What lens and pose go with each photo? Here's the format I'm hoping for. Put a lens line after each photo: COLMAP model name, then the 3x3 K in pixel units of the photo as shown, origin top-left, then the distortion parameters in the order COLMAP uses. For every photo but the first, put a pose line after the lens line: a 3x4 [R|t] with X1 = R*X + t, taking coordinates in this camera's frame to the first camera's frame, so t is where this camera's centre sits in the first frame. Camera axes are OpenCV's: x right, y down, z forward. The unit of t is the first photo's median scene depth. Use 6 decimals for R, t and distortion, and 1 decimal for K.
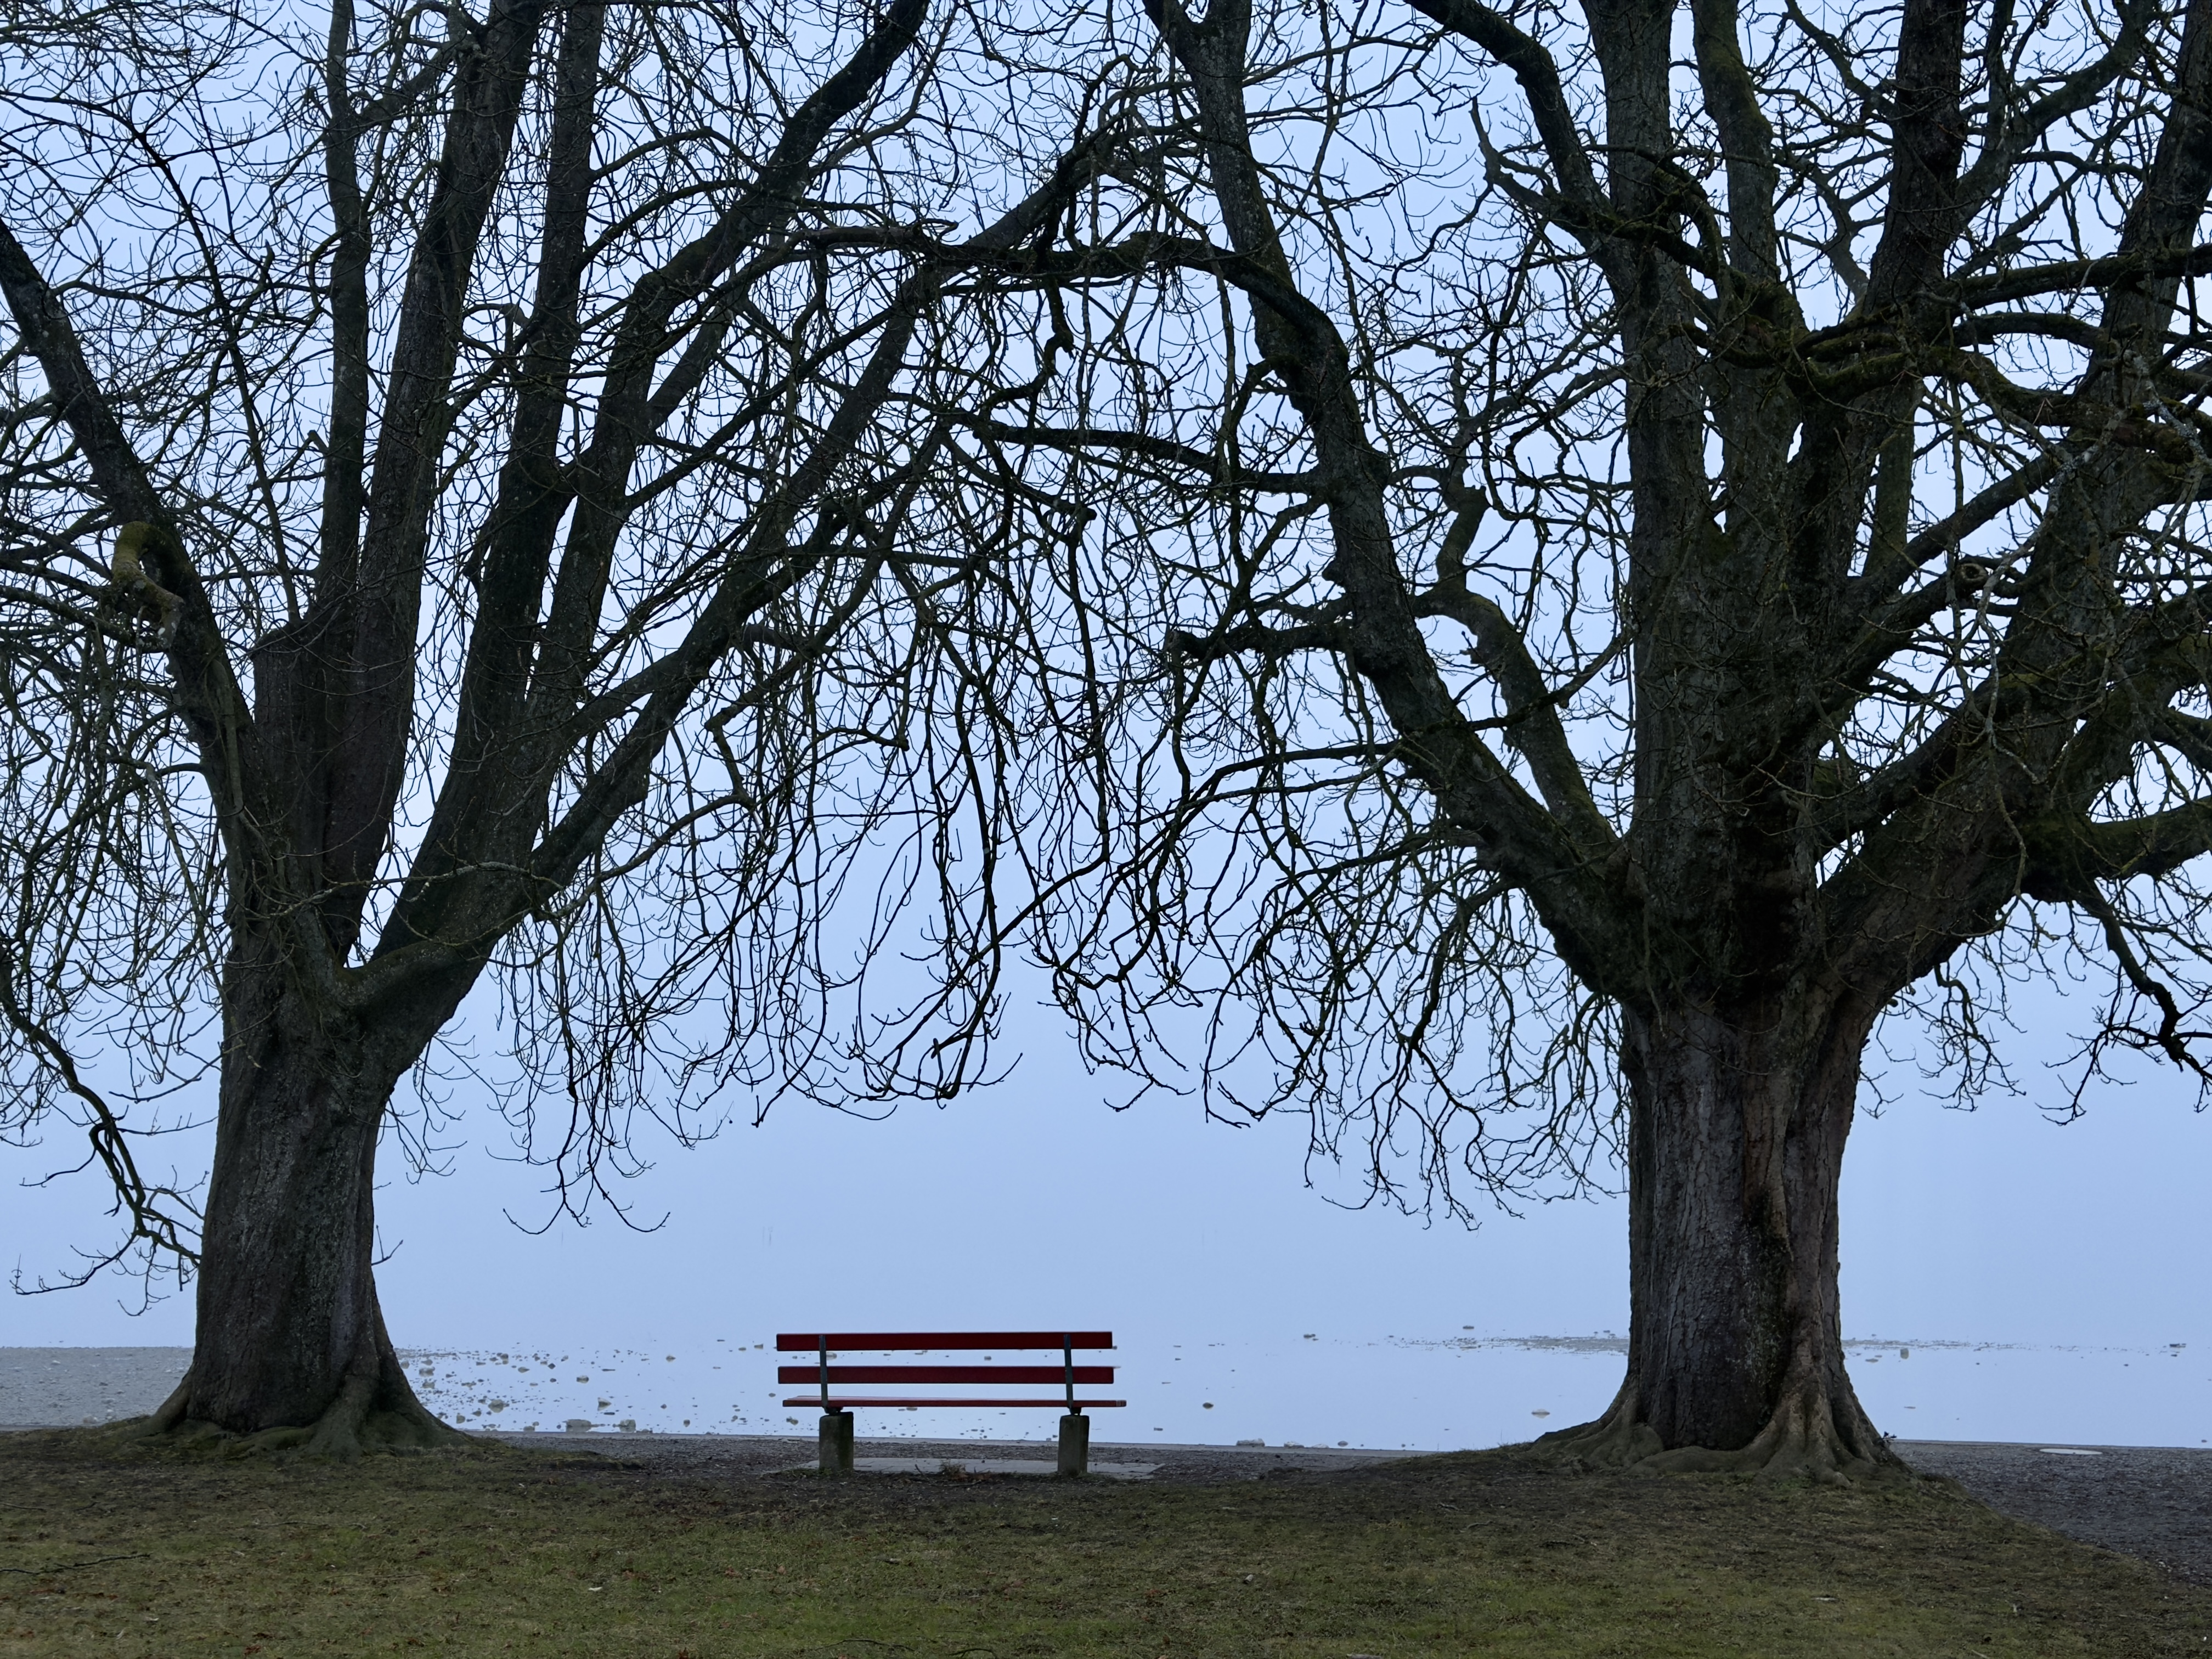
lens RADIAL K [[3124.9, 0, 1106.0], [0, 3124.9, 829.5], [0, 0, 1]] dist [0.138537, 0.129924]
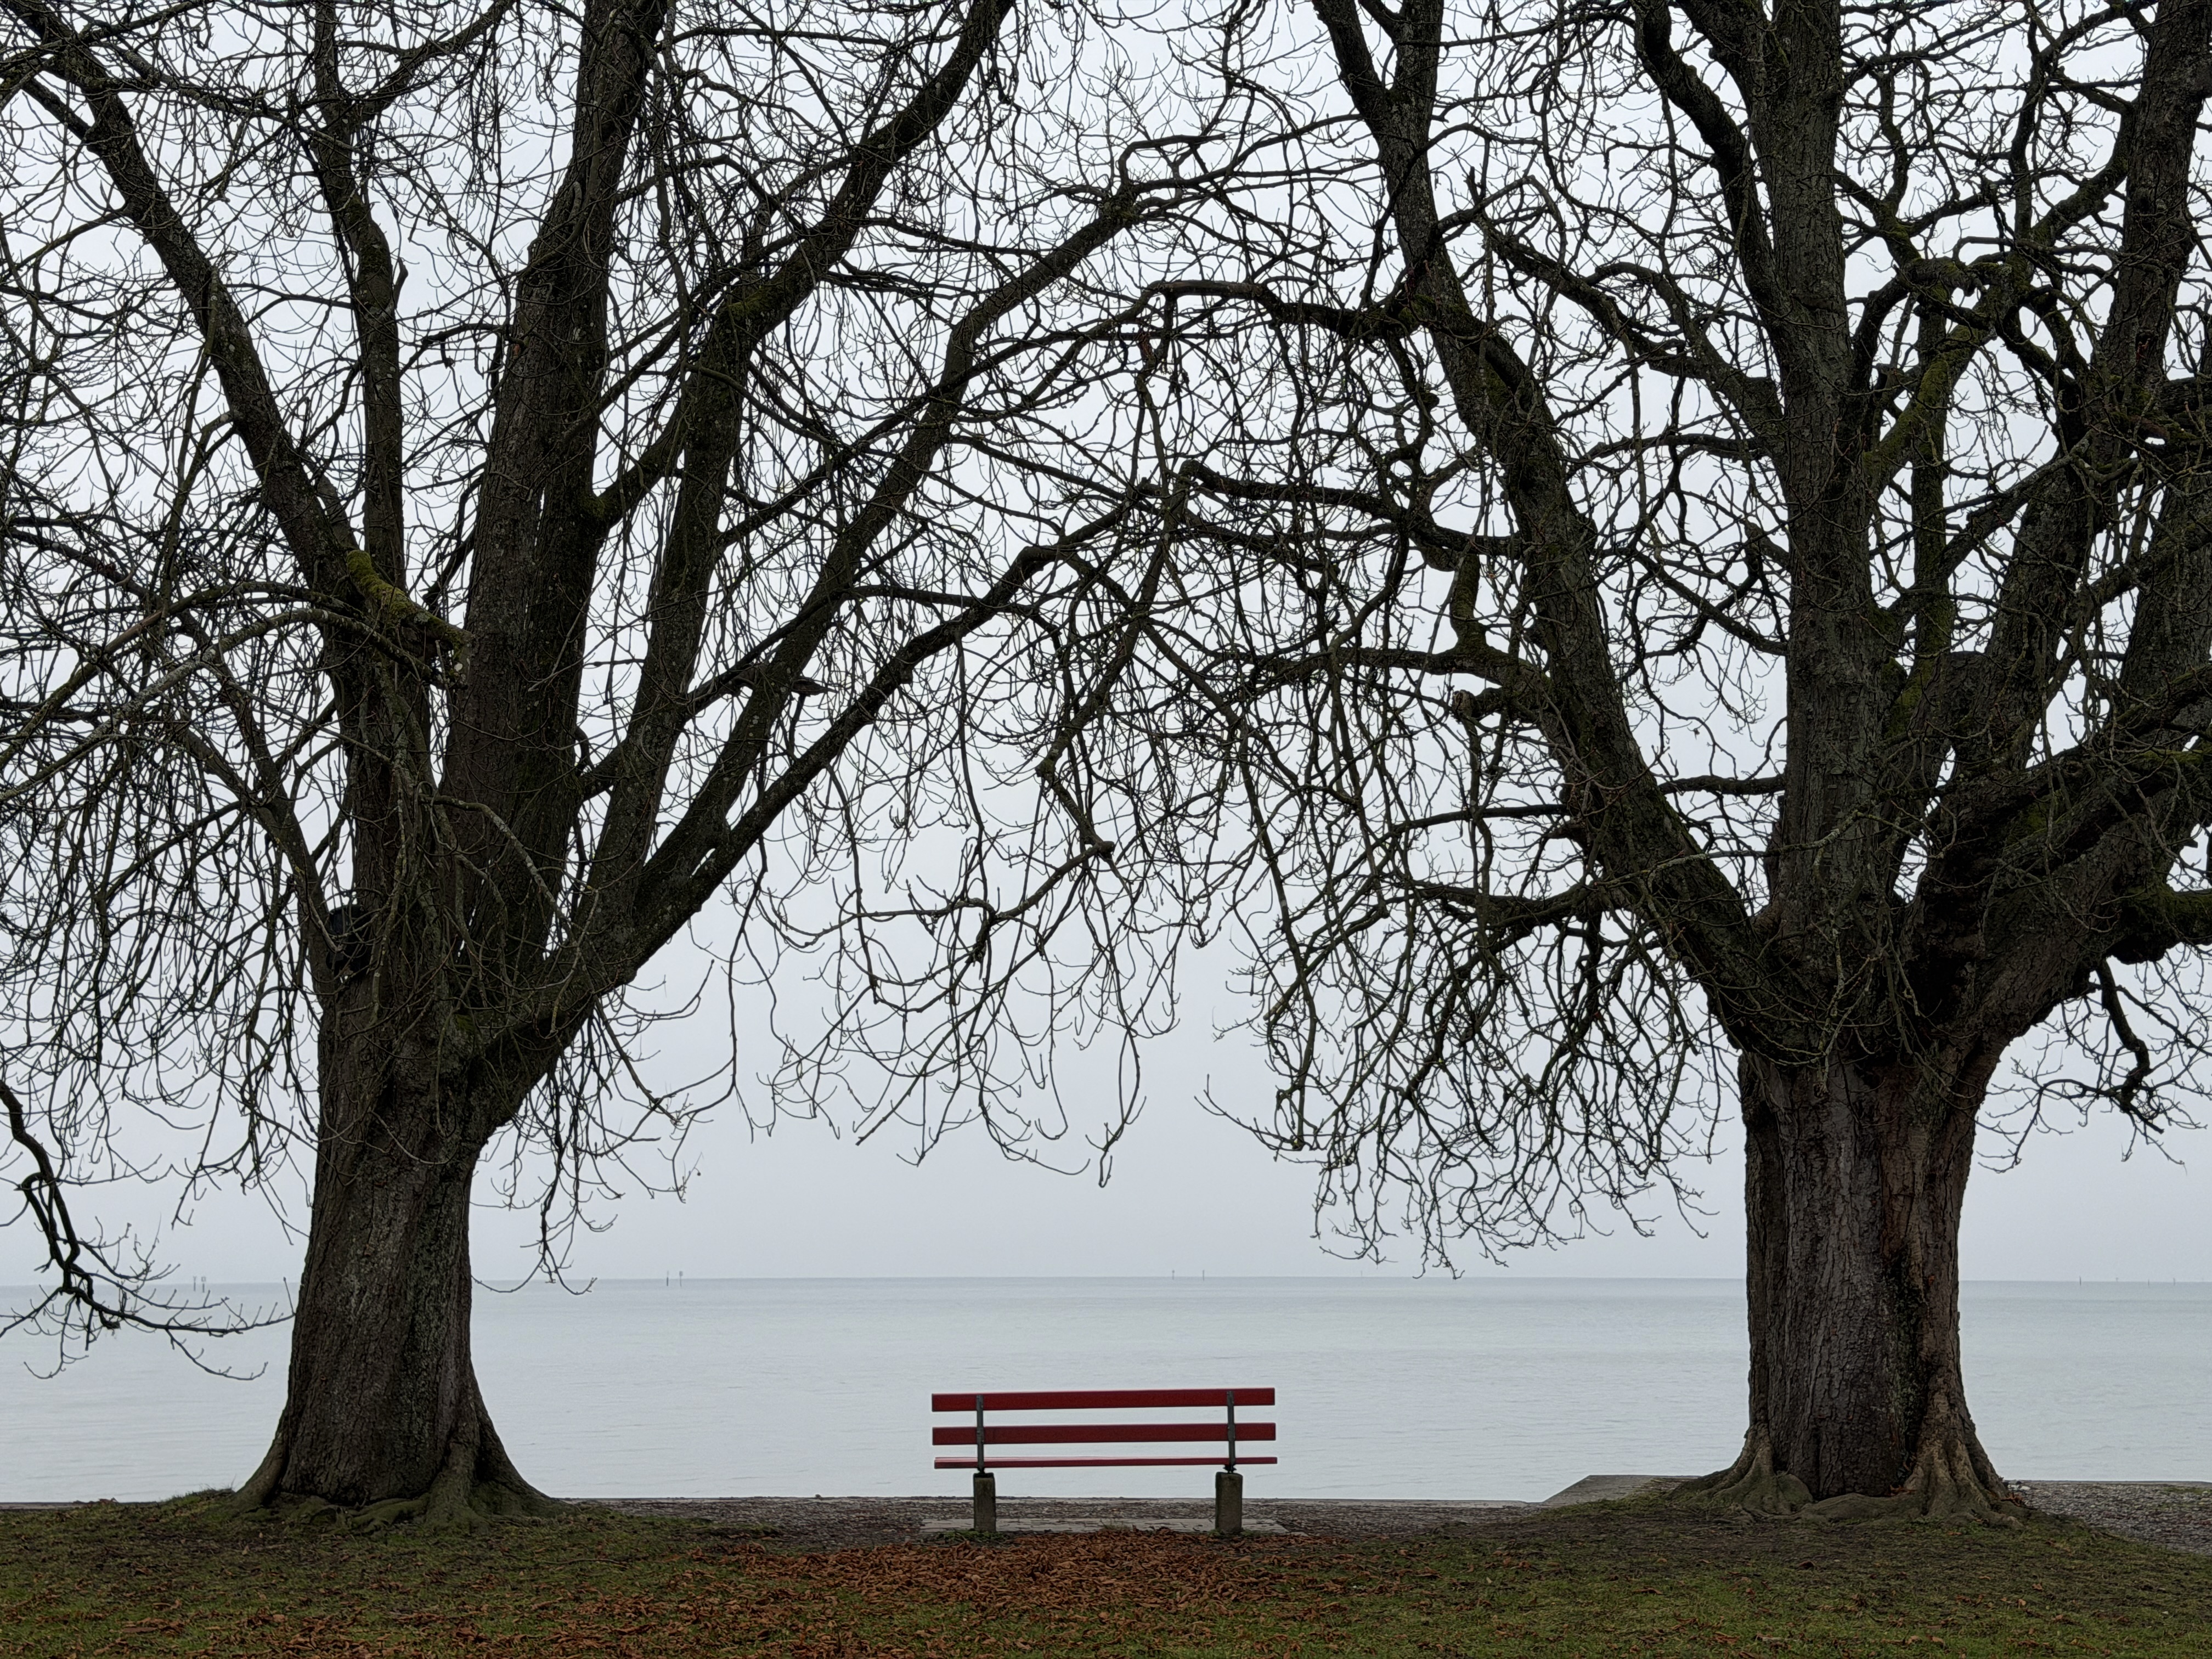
lens RADIAL K [[3132.3, 0, 1106.0], [0, 3132.3, 829.5], [0, 0, 1]] dist [0.143483, 0.017775]
pose [[0.983536, 0.017215, 0.179889, -0.231014], [-0.015321, 0.999812, -0.011911, -0.004444], [-0.180061, 0.008958, 0.983615, 0.024023]]
